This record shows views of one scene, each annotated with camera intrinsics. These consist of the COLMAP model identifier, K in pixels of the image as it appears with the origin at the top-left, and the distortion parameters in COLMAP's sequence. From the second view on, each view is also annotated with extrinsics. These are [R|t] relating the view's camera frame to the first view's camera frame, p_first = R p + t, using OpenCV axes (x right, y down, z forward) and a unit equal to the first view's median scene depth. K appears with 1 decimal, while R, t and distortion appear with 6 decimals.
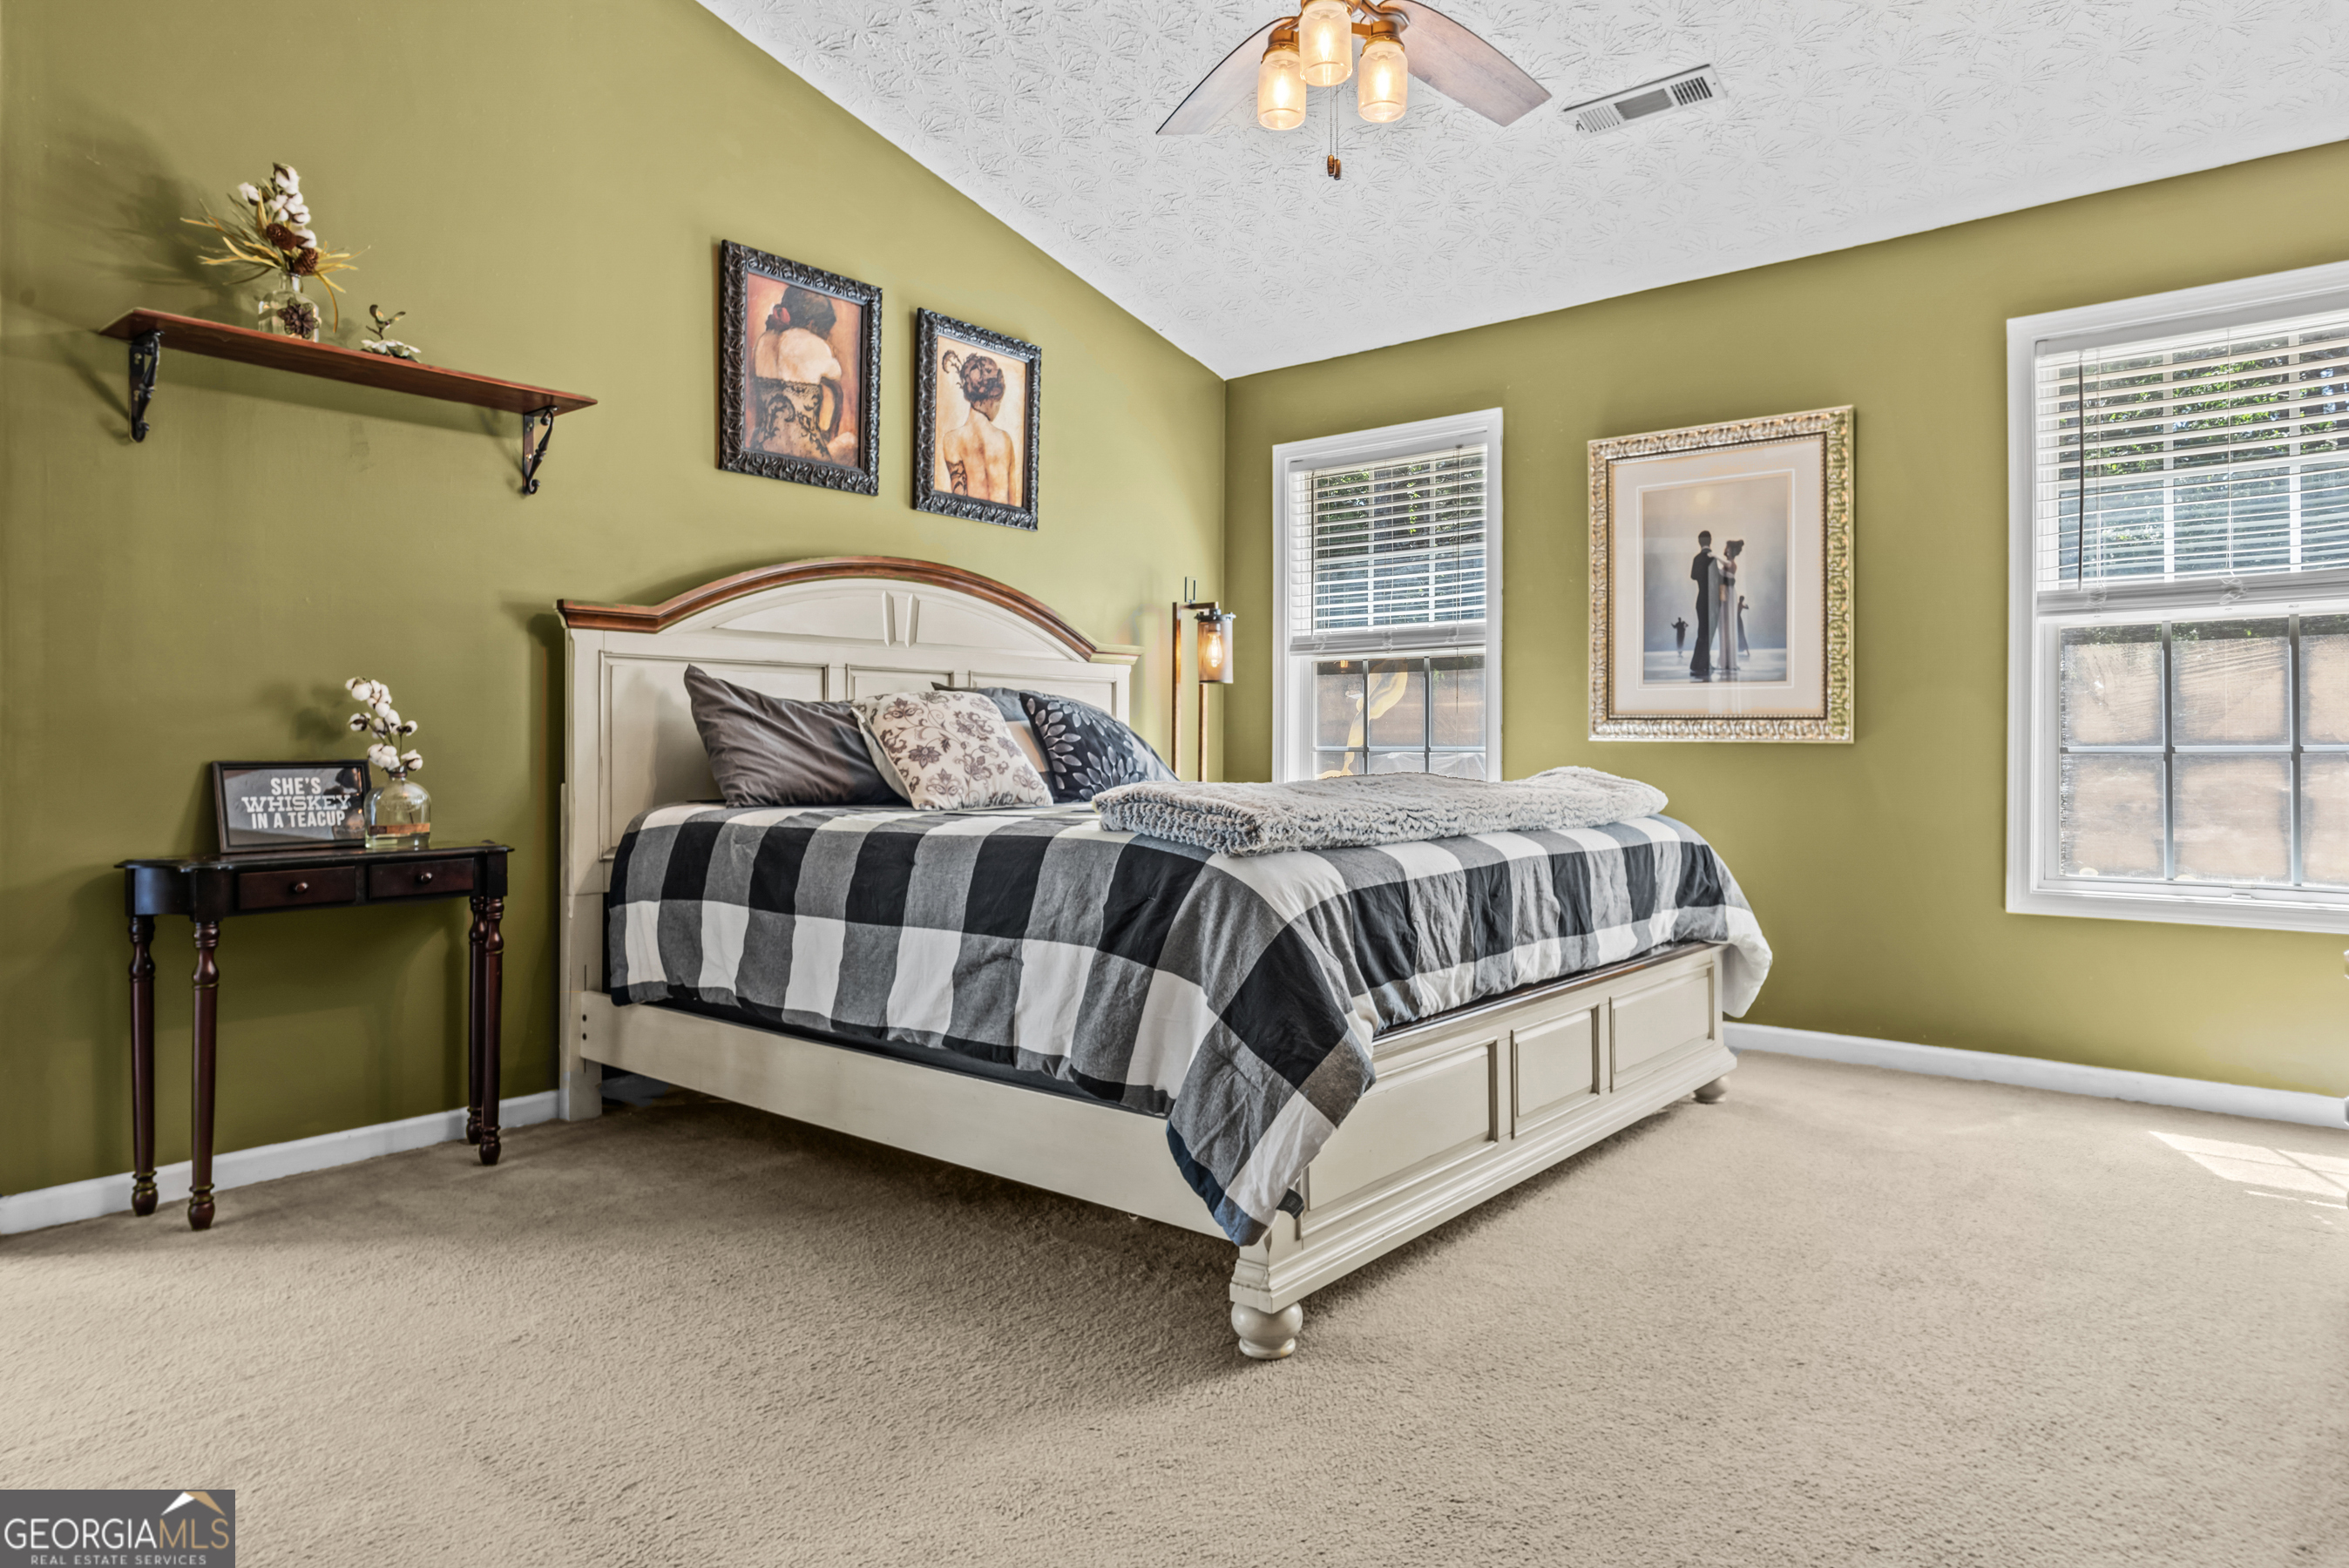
lens RADIAL K [[1361.5, 0, 1152.9], [0, 1361.5, 744.8], [0, 0, 1]] dist [0.000225, -0.000909]
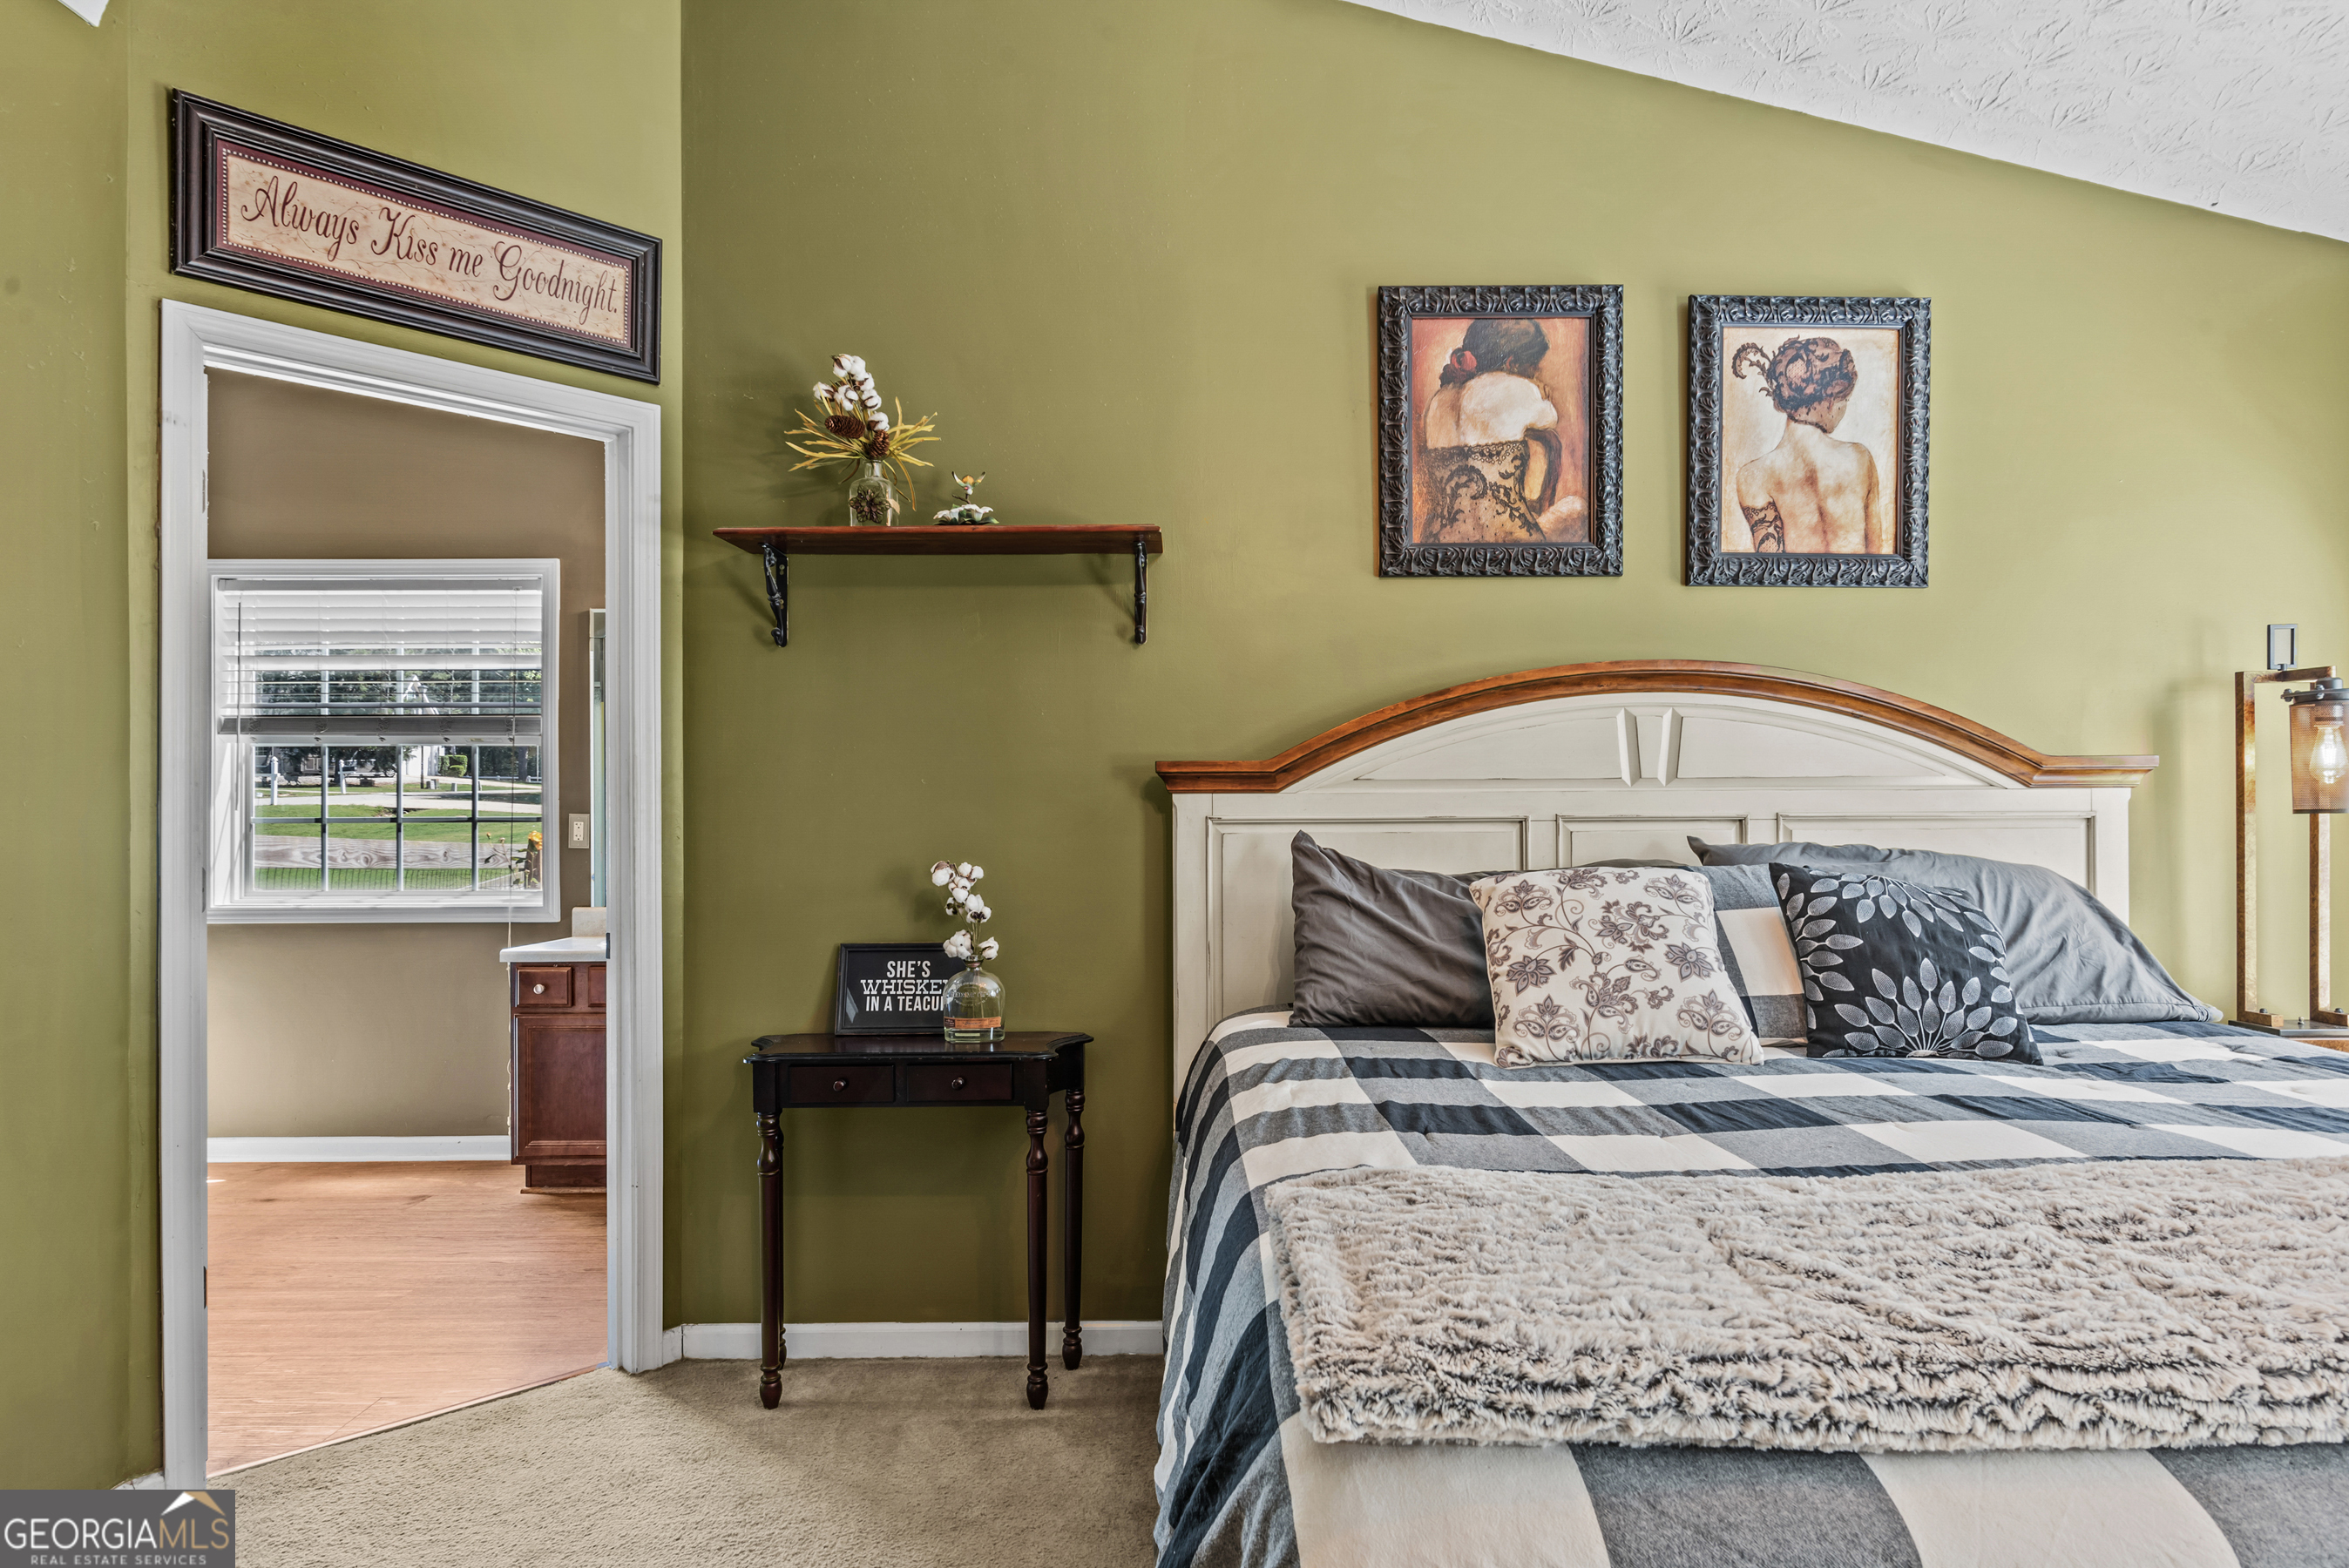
lens RADIAL K [[1361.5, 0, 1173.7], [0, 1361.5, 814.1], [0, 0, 1]] dist [0.000225, -0.000909]
pose [[0.663262, -0.006461, -0.748360, 0.187781], [0.007299, 0.999971, -0.002165, -0.060361], [0.748352, -0.004026, 0.663290, 0.365389]]
